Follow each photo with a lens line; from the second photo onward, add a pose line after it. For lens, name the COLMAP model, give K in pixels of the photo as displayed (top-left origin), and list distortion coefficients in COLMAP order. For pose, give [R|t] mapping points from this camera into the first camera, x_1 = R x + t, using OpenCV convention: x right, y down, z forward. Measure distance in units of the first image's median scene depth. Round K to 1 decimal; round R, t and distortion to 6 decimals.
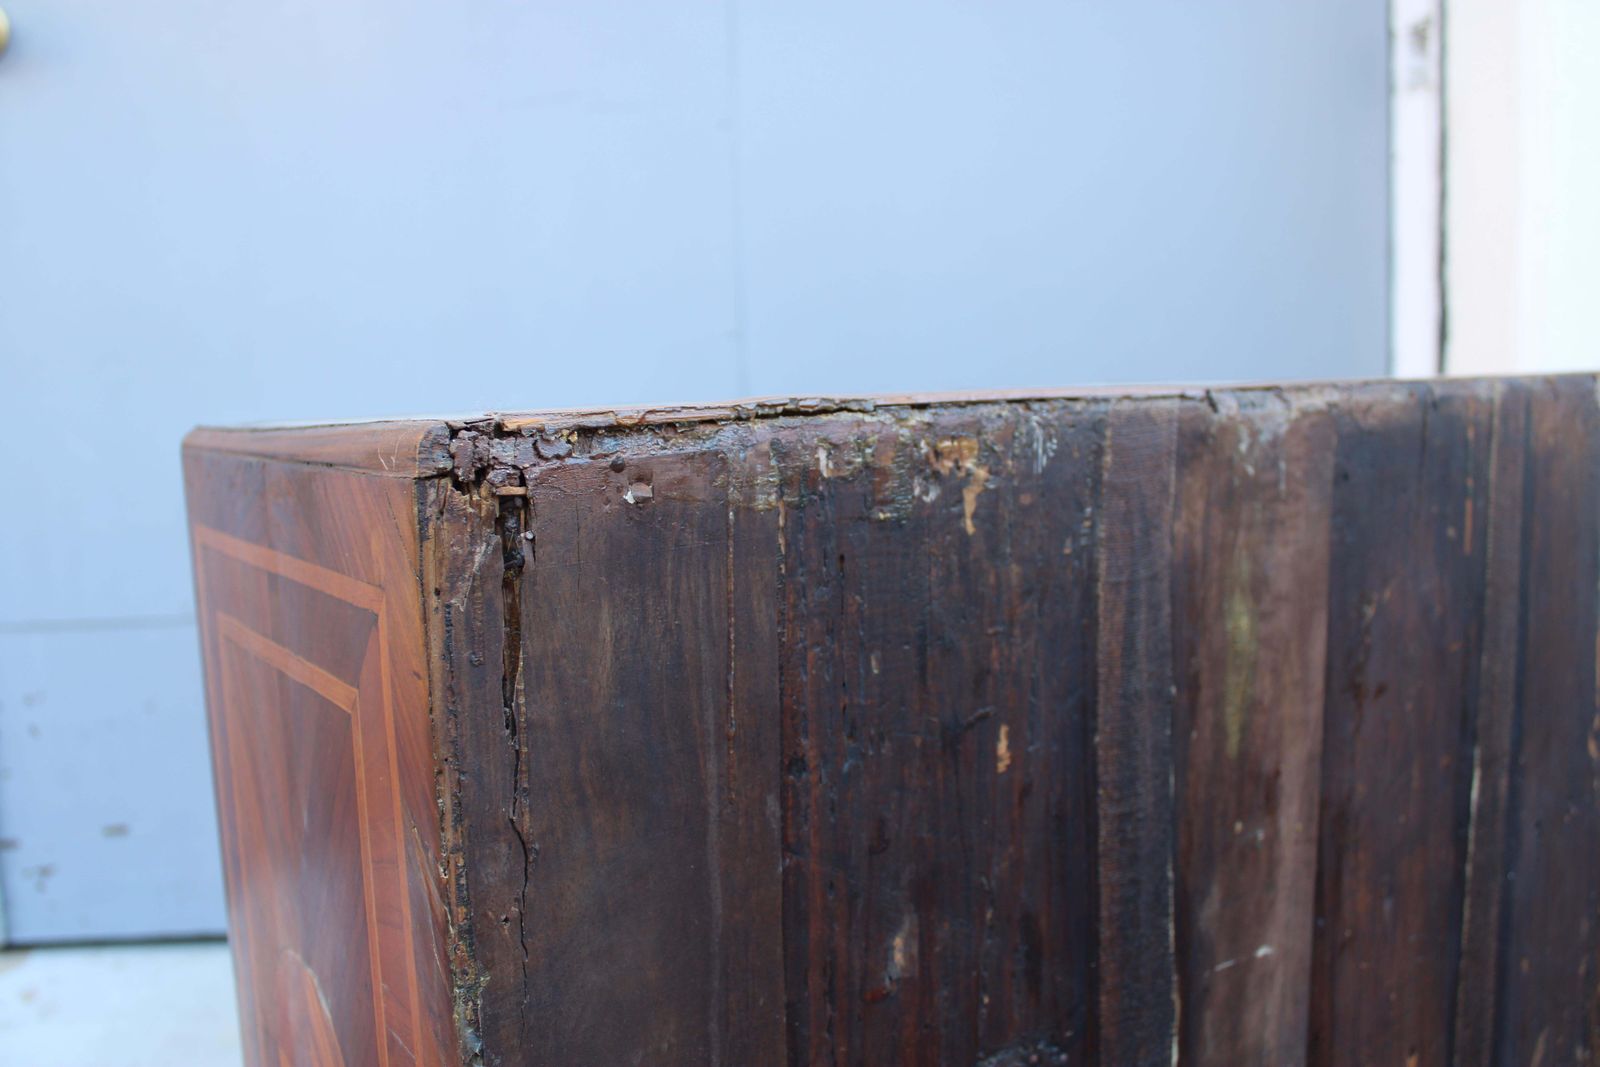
lens RADIAL K [[1383.6, 0, 795.2], [0, 1383.6, 525.3], [0, 0, 1]] dist [-0.146125, 0.101147]
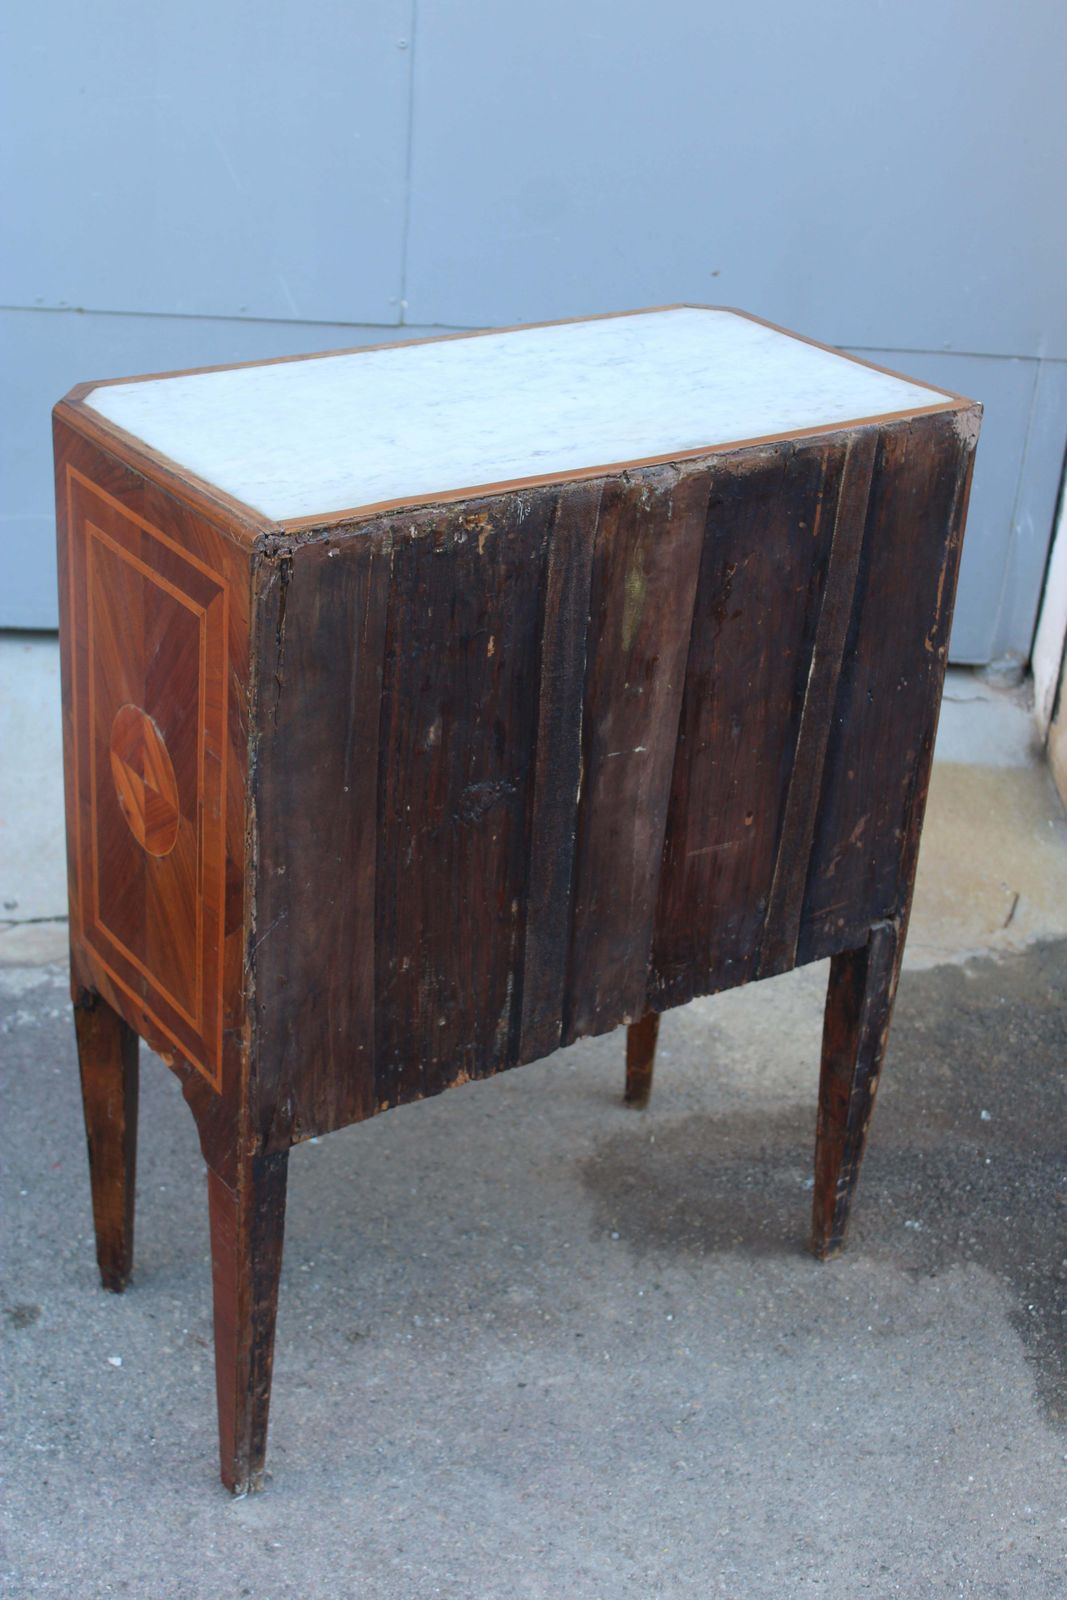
lens RADIAL K [[2286.2, 0, 531.8], [0, 2286.2, 790.1], [0, 0, 1]] dist [-0.037394, 0.000000]
pose [[0.994767, 0.091076, 0.046301, 0.069575], [-0.101614, 0.929135, 0.355503, -0.882273], [-0.010642, -0.358347, 0.933528, -2.350175]]
